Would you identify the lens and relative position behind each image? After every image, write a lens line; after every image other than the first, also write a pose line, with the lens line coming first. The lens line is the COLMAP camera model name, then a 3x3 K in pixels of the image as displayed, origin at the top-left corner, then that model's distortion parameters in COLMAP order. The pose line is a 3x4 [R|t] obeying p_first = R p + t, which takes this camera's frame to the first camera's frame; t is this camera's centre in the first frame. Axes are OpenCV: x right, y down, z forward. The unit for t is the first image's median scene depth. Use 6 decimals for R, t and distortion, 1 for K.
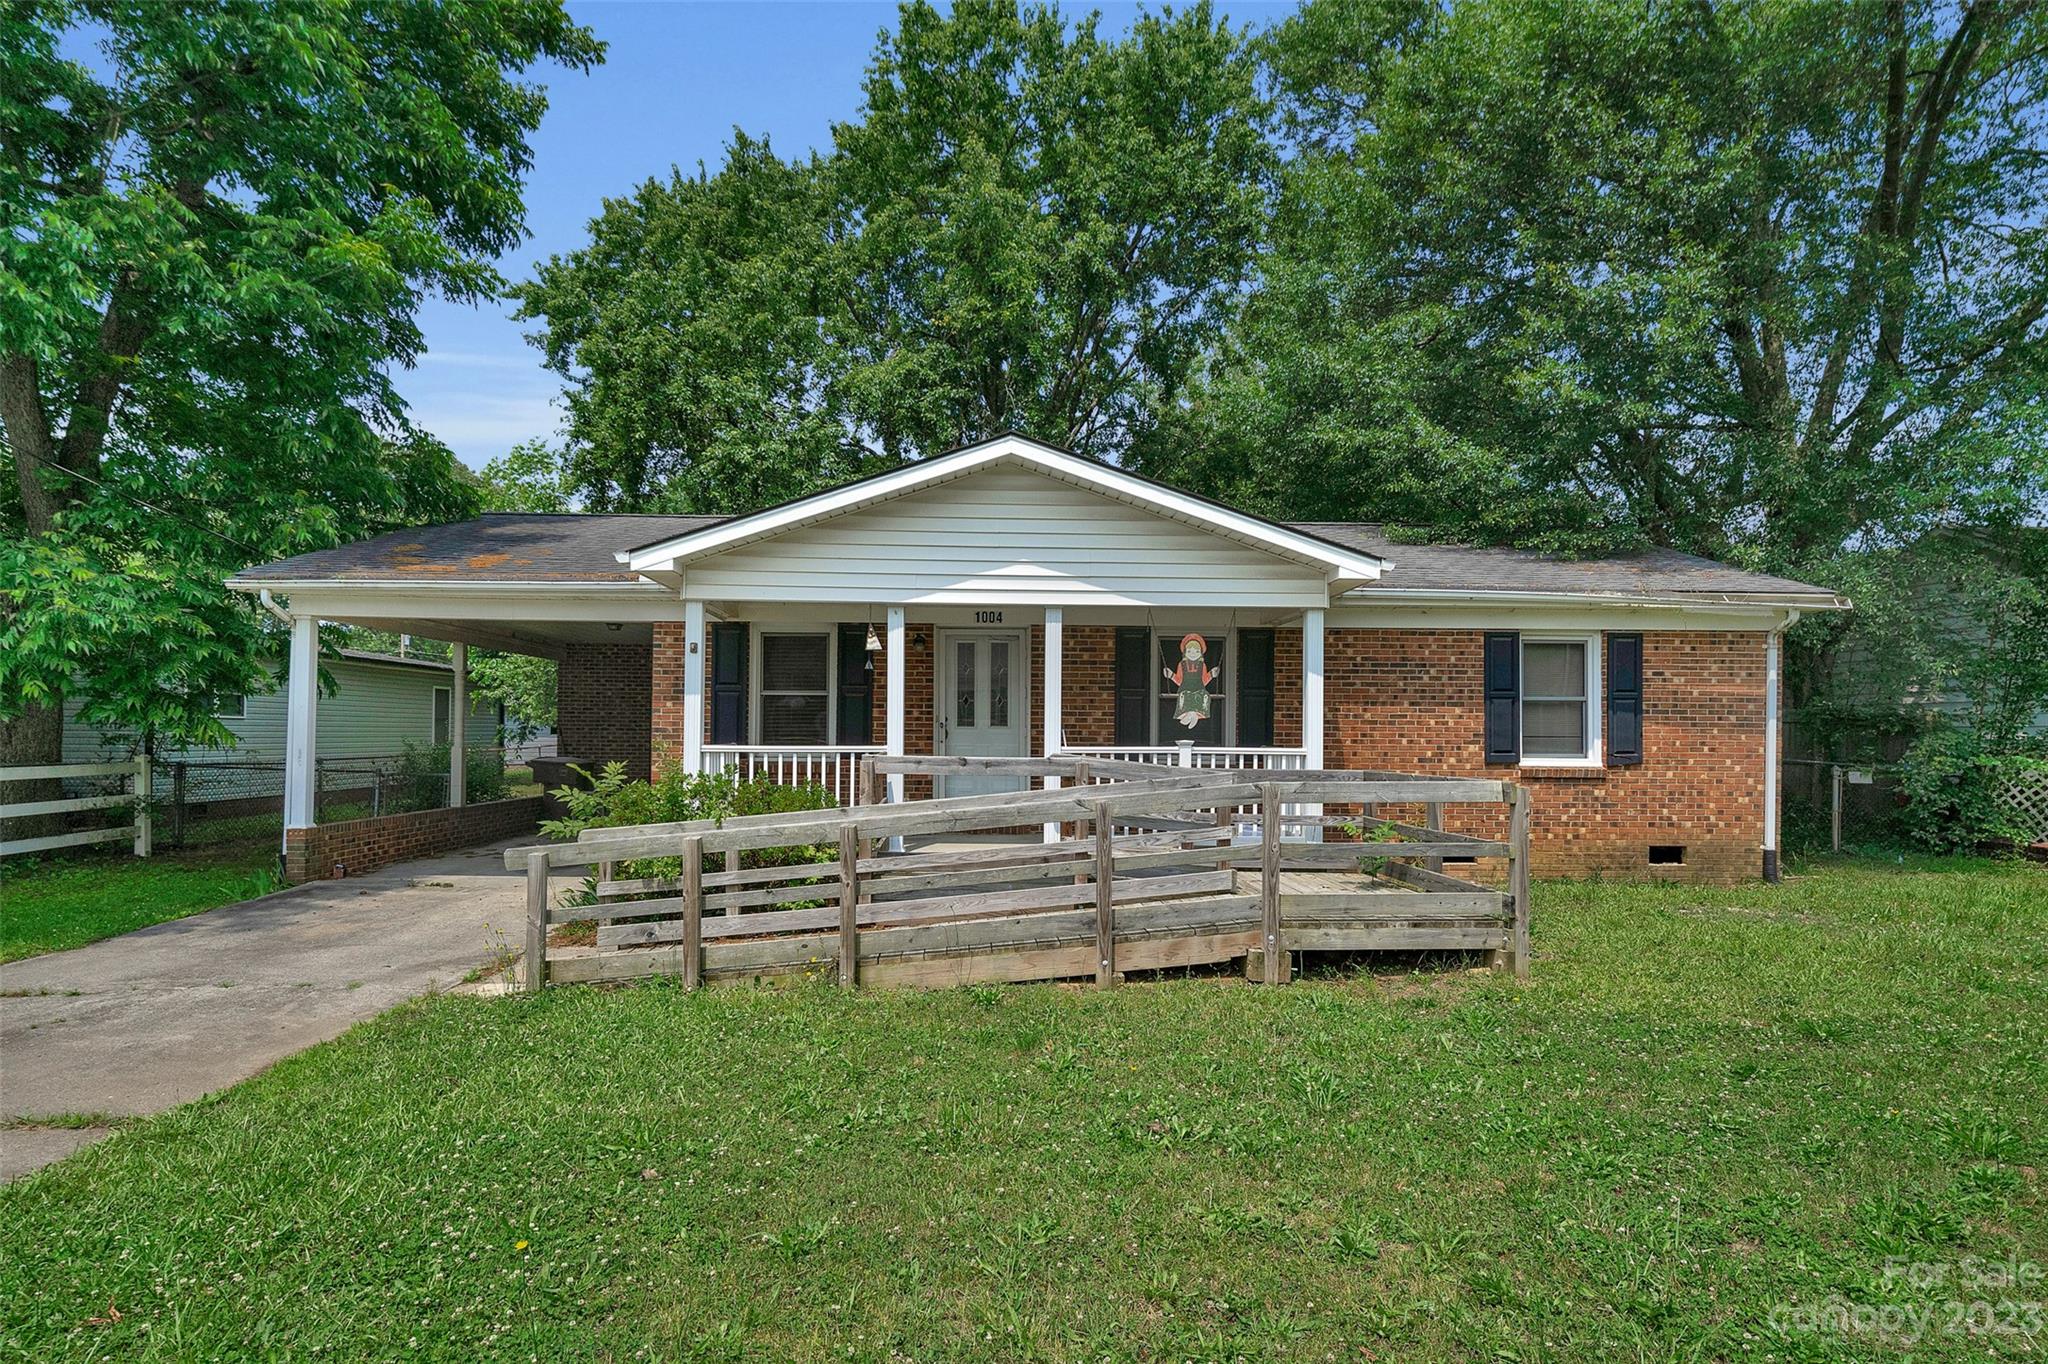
lens RADIAL K [[1088.6, 0, 1021.2], [0, 1088.6, 713.8], [0, 0, 1]] dist [0.000739, 0.000655]
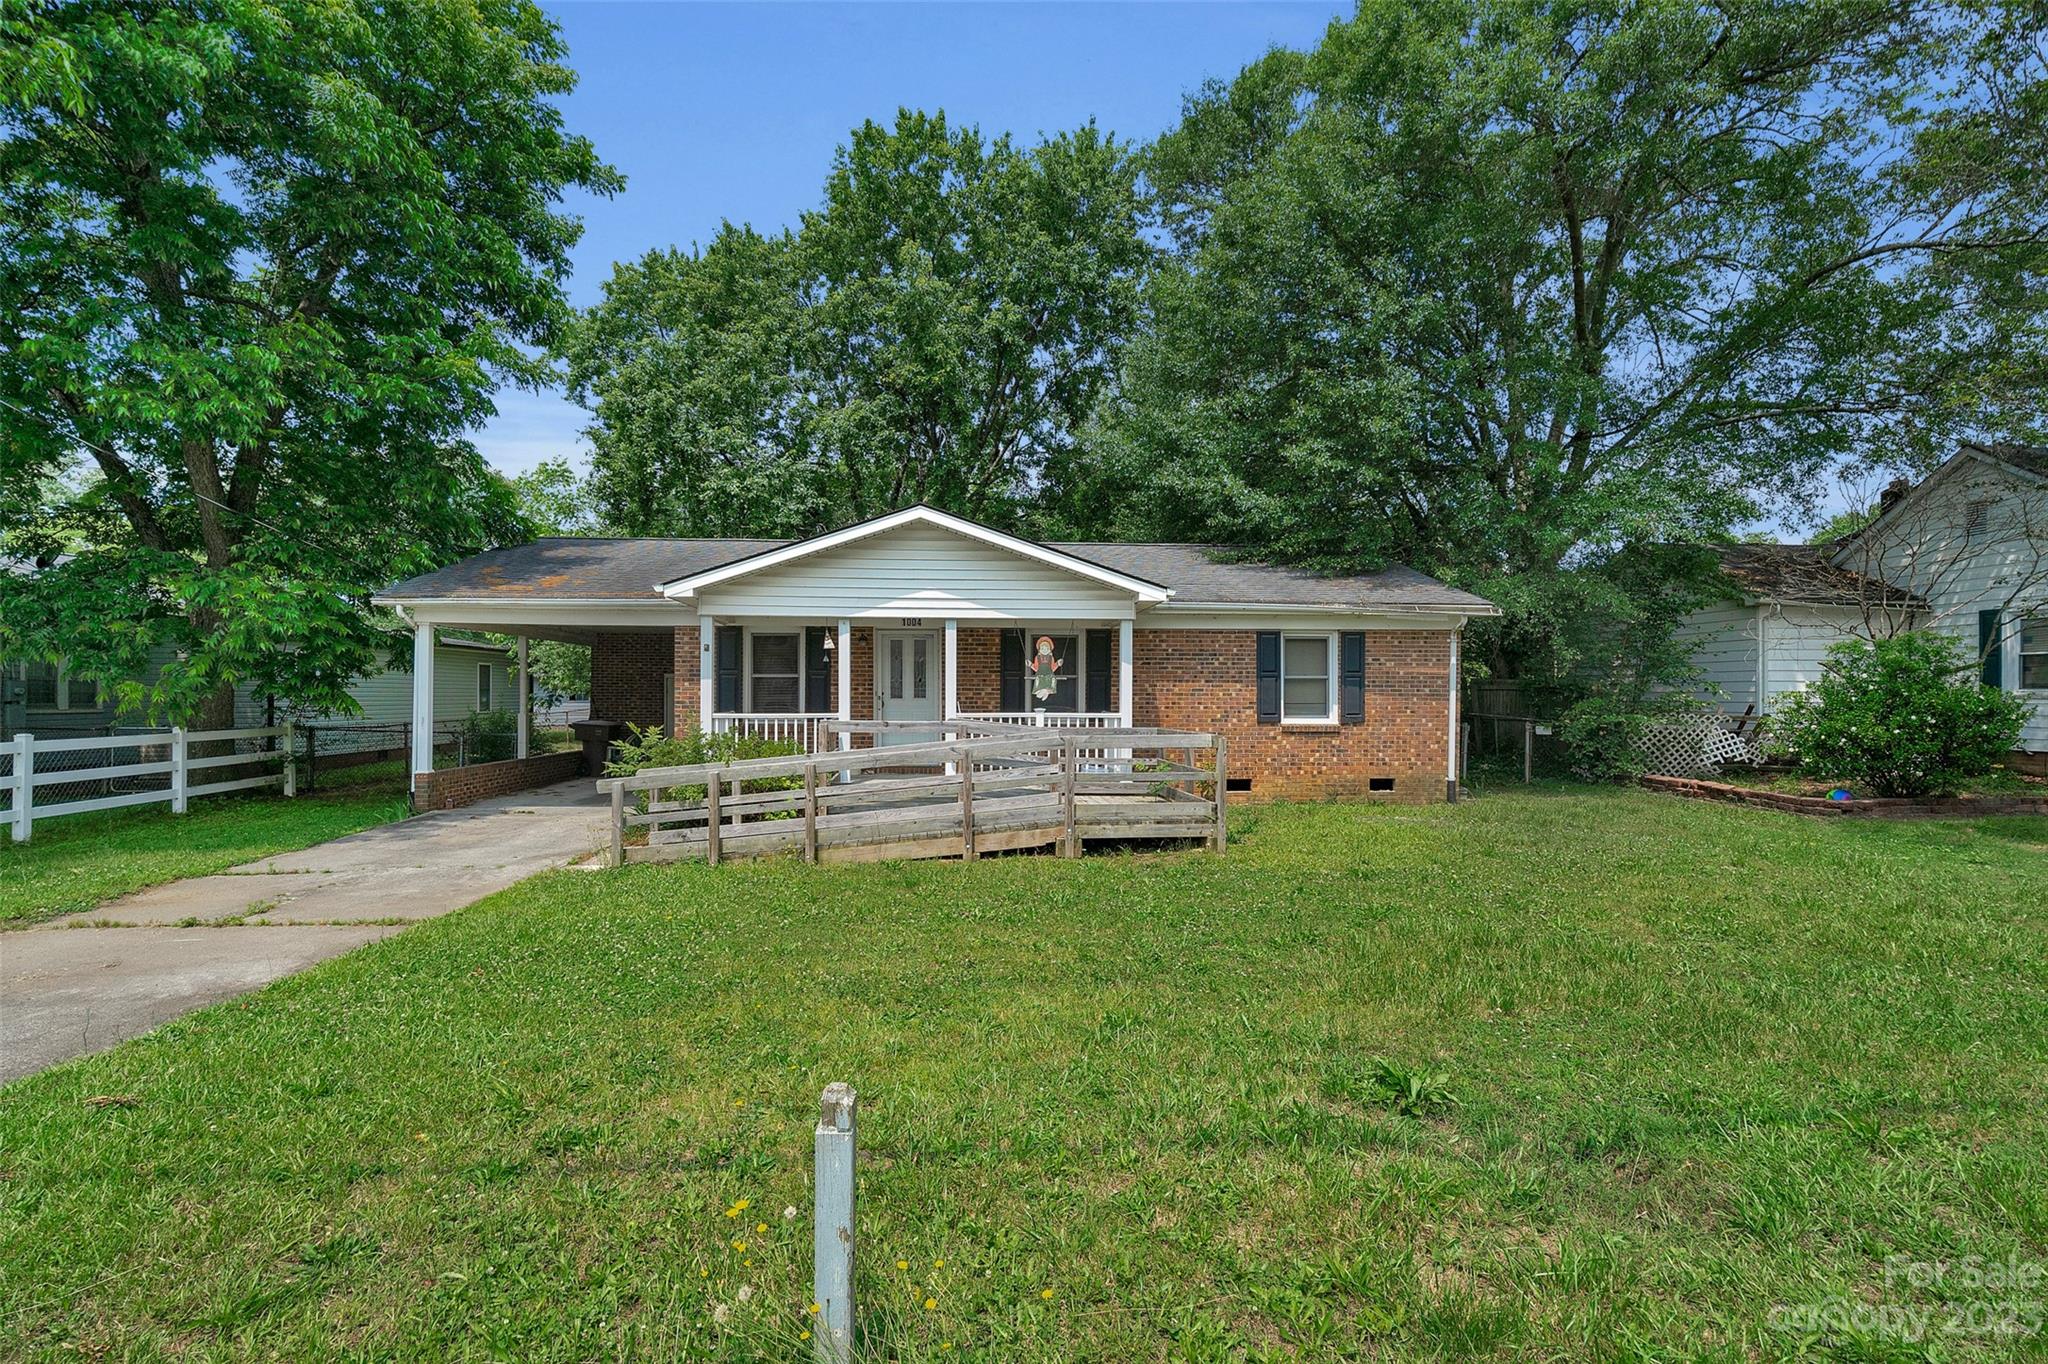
lens RADIAL K [[978.5, 0, 1014.4], [0, 978.5, 690.3], [0, 0, 1]] dist [0.000754, 0.000035]
pose [[0.999311, -0.004498, 0.036845, 0.056170], [0.003966, 0.999887, 0.014508, -0.016939], [-0.036906, -0.014352, 0.999216, -0.284851]]
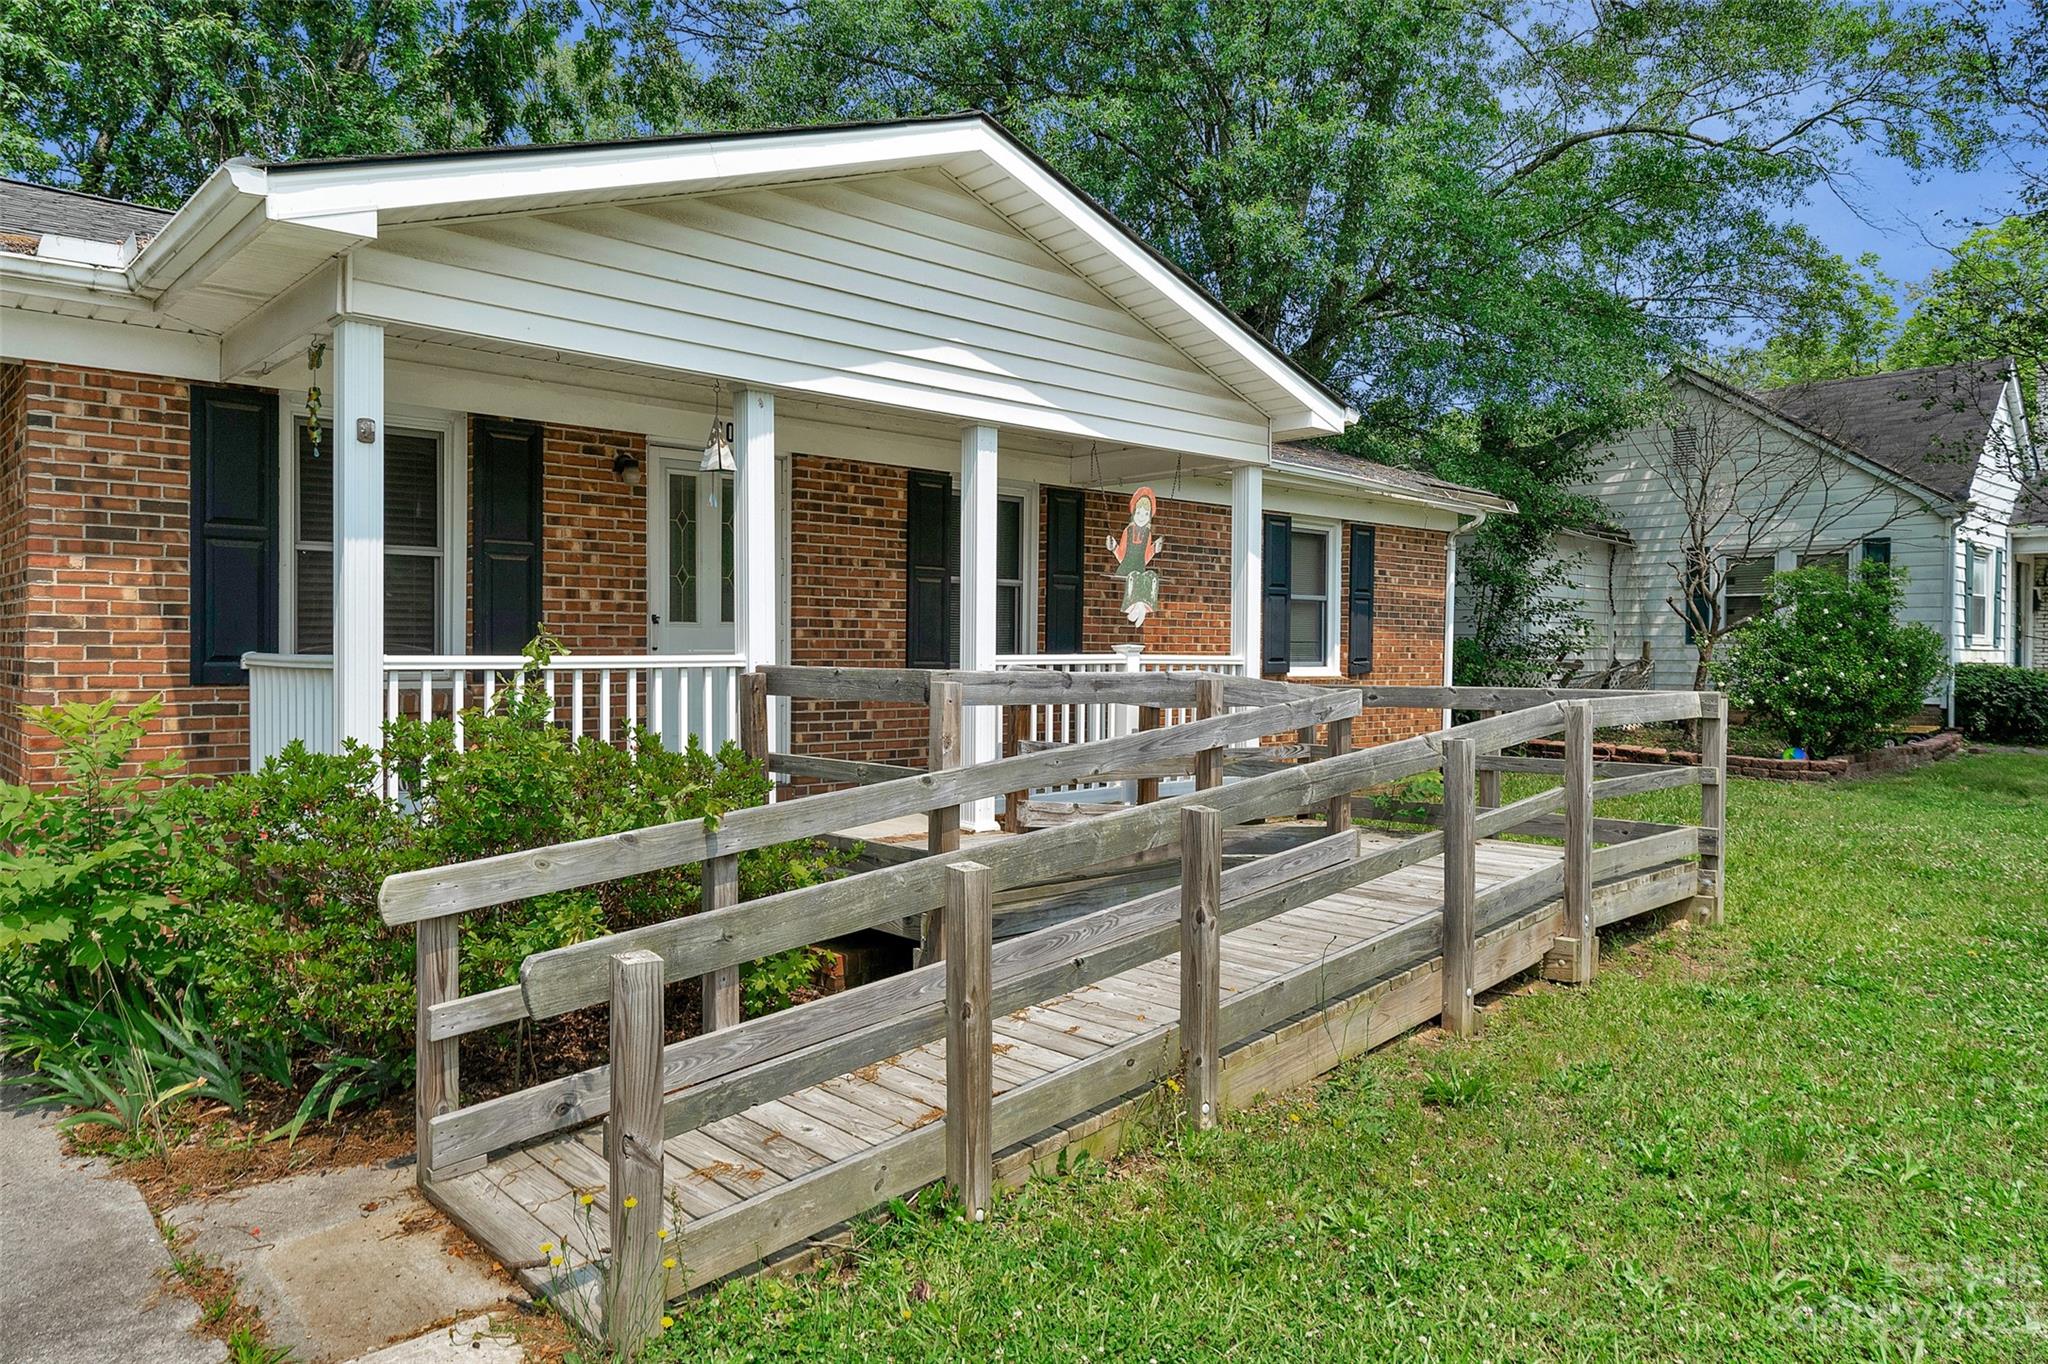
lens RADIAL K [[1340.6, 0, 1013.5], [0, 1340.6, 671.0], [0, 0, 1]] dist [0.000170, 0.001797]
pose [[0.759145, -0.012514, 0.650801, -0.376263], [-0.011890, 0.999382, 0.033085, 0.011933], [-0.650813, -0.032855, 0.758527, 0.351792]]
